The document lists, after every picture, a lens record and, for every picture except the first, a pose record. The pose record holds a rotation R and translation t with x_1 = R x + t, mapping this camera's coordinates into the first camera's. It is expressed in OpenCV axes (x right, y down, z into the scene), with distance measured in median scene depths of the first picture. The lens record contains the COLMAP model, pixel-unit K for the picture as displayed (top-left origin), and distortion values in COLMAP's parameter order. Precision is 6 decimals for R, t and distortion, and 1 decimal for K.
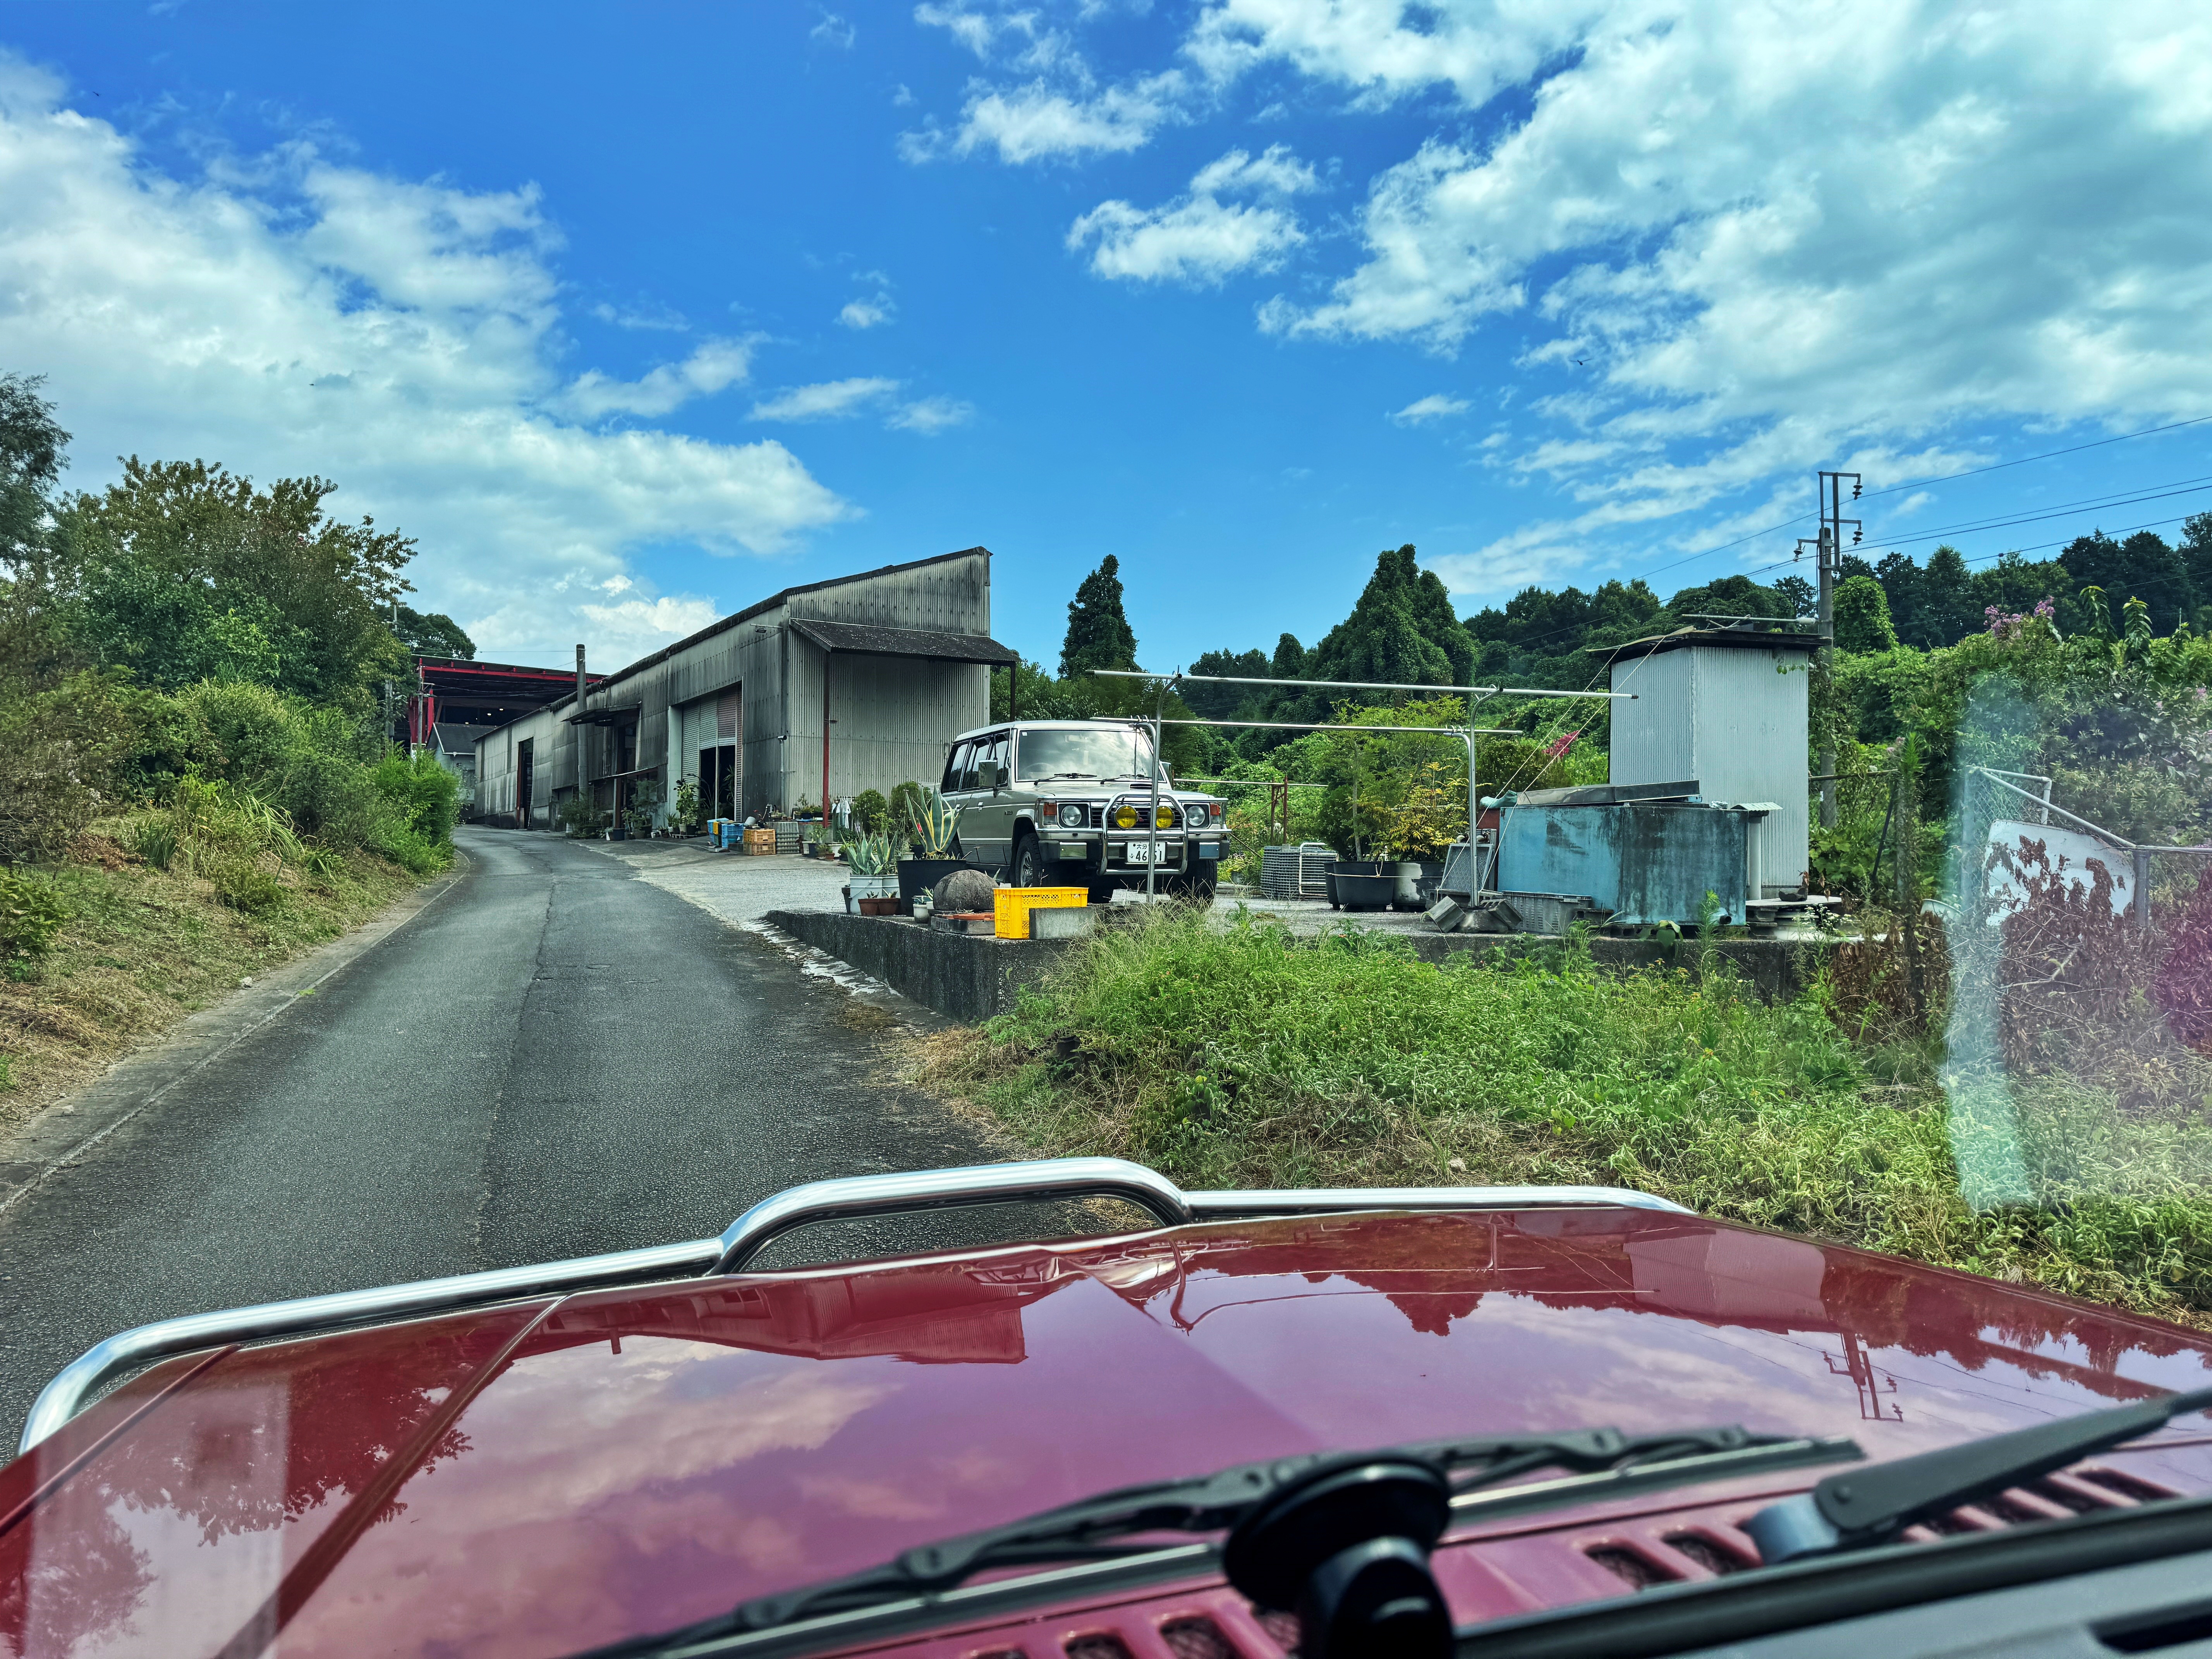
lens RADIAL K [[1542.5, 0, 1130.0], [0, 1542.5, 852.6], [0, 0, 1]] dist [0.024754, -0.035444]
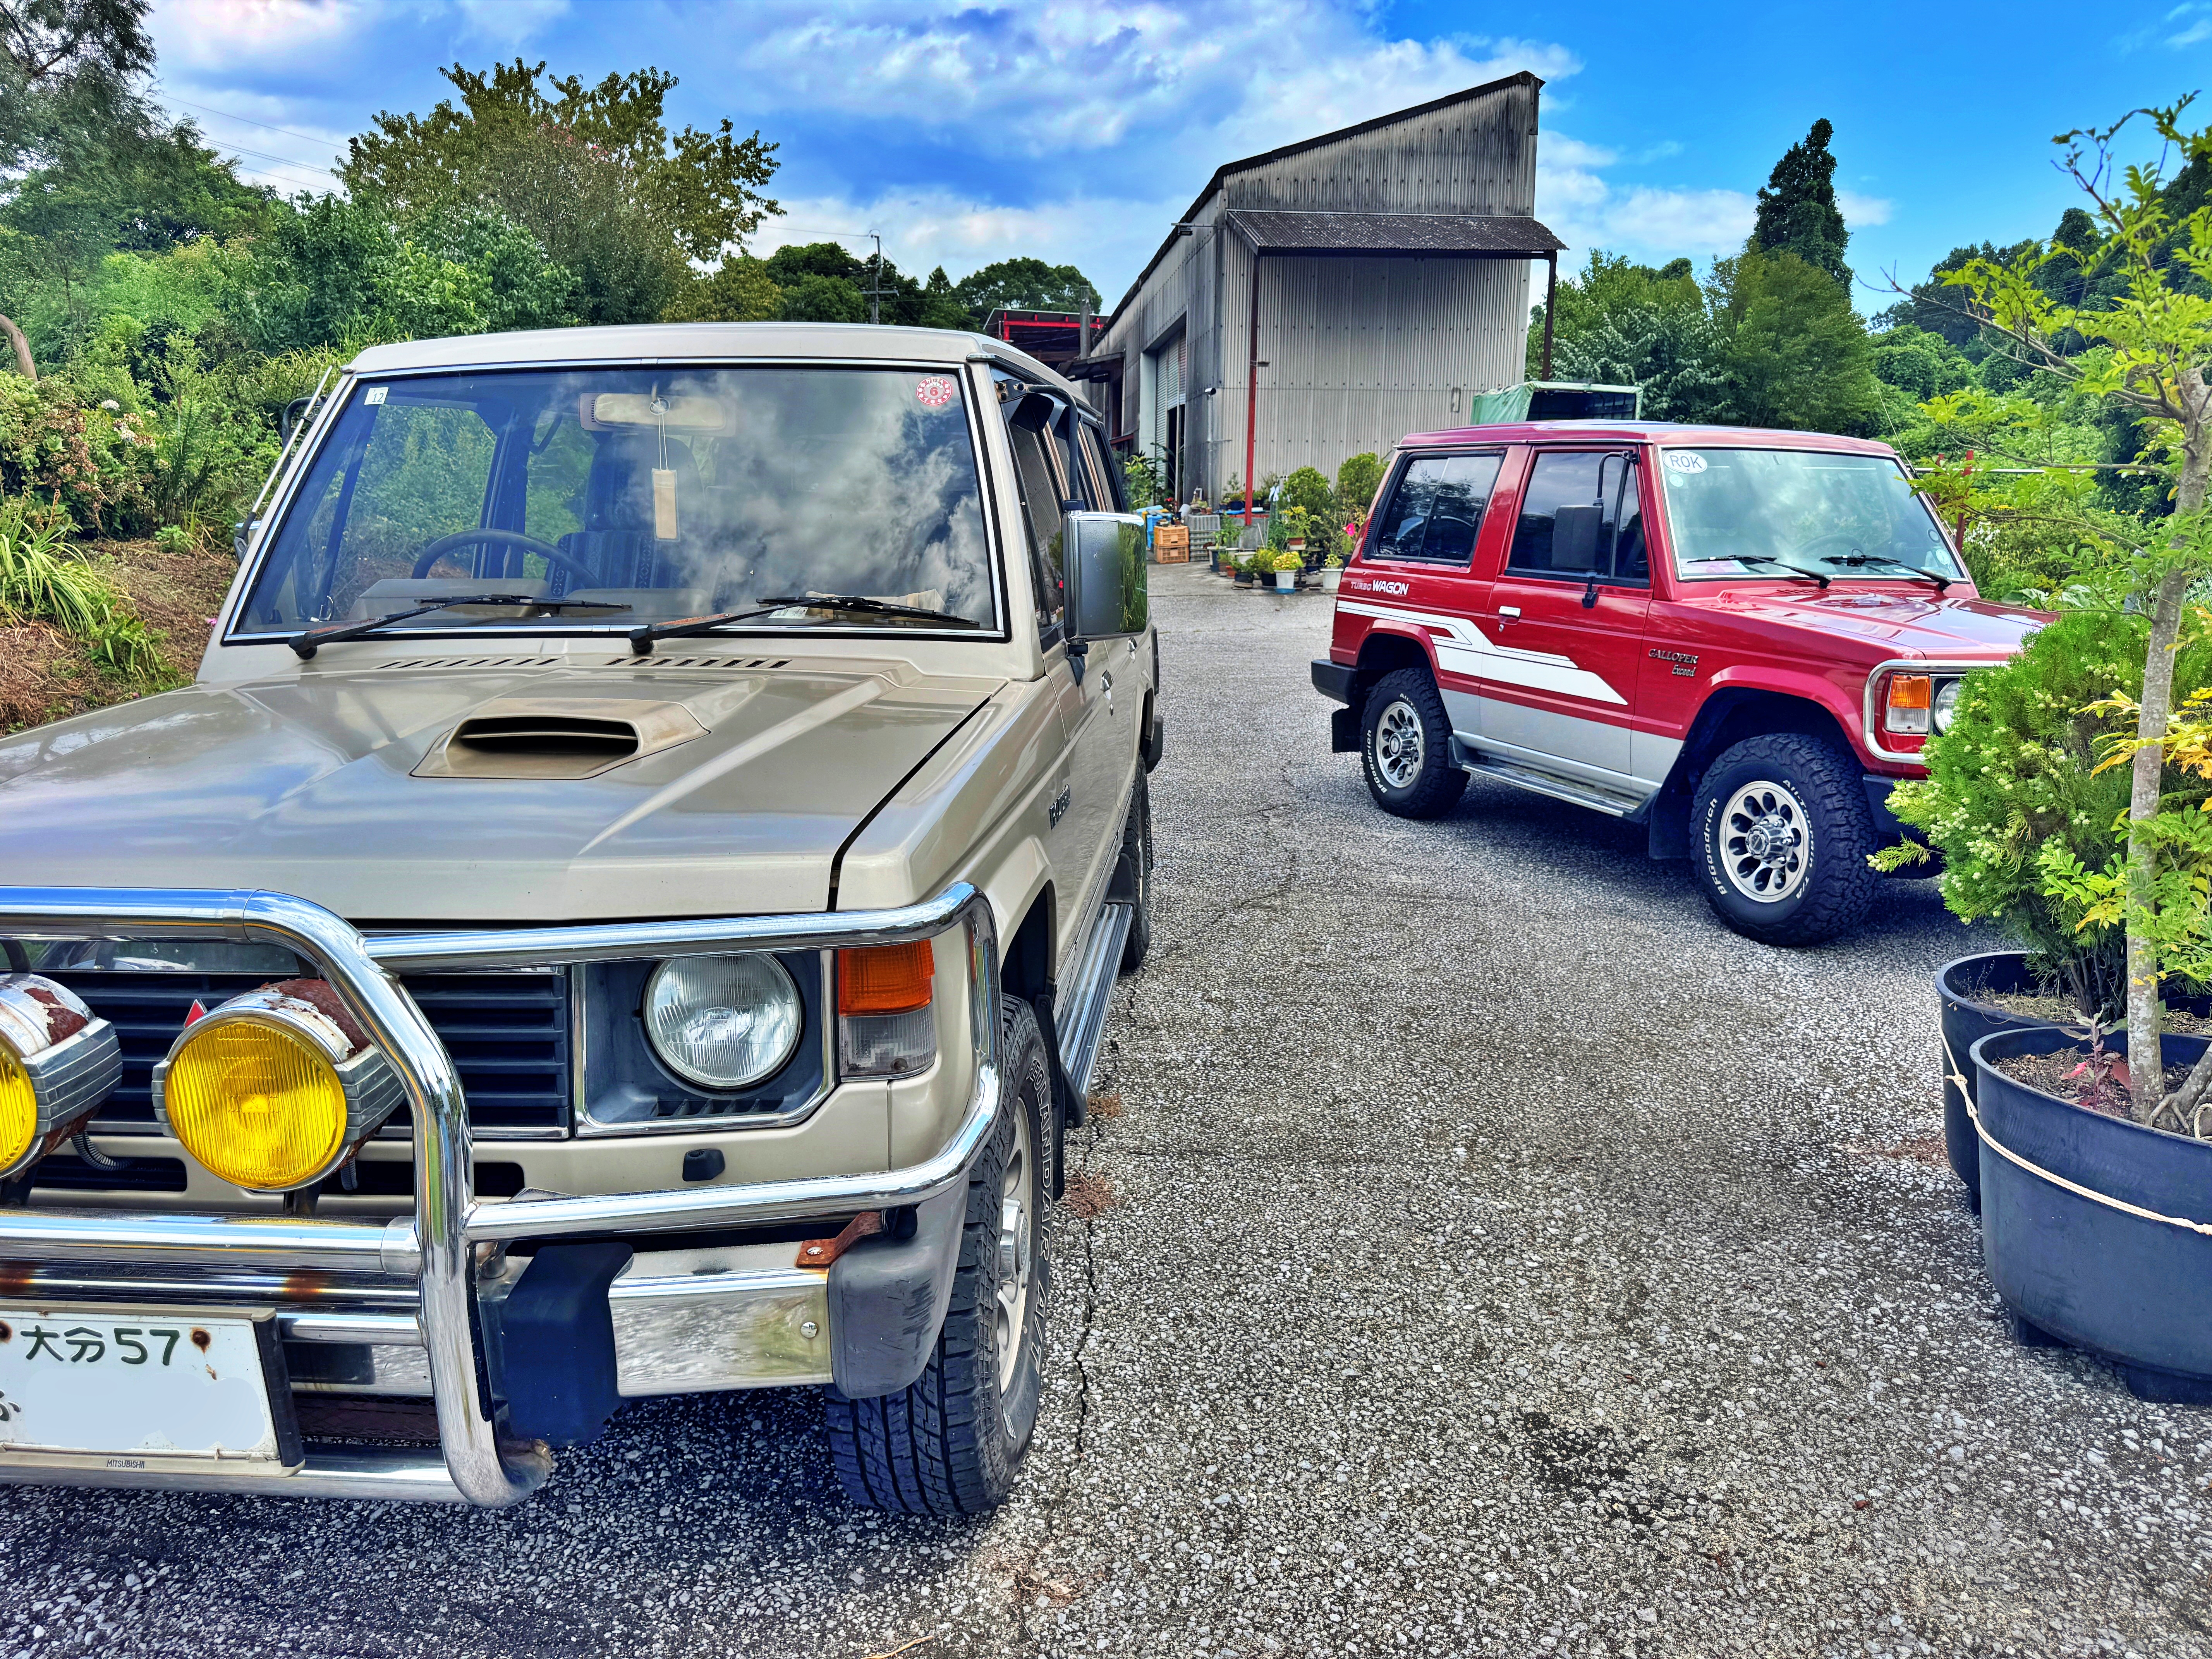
lens RADIAL K [[1542.5, 0, 1136.5], [0, 1542.5, 832.3], [0, 0, 1]] dist [0.024754, -0.035444]
pose [[0.911557, 0.078396, -0.403632, 0.016197], [0.007336, 0.978398, 0.206598, -0.008274], [0.411109, -0.191287, 0.891290, 0.114233]]
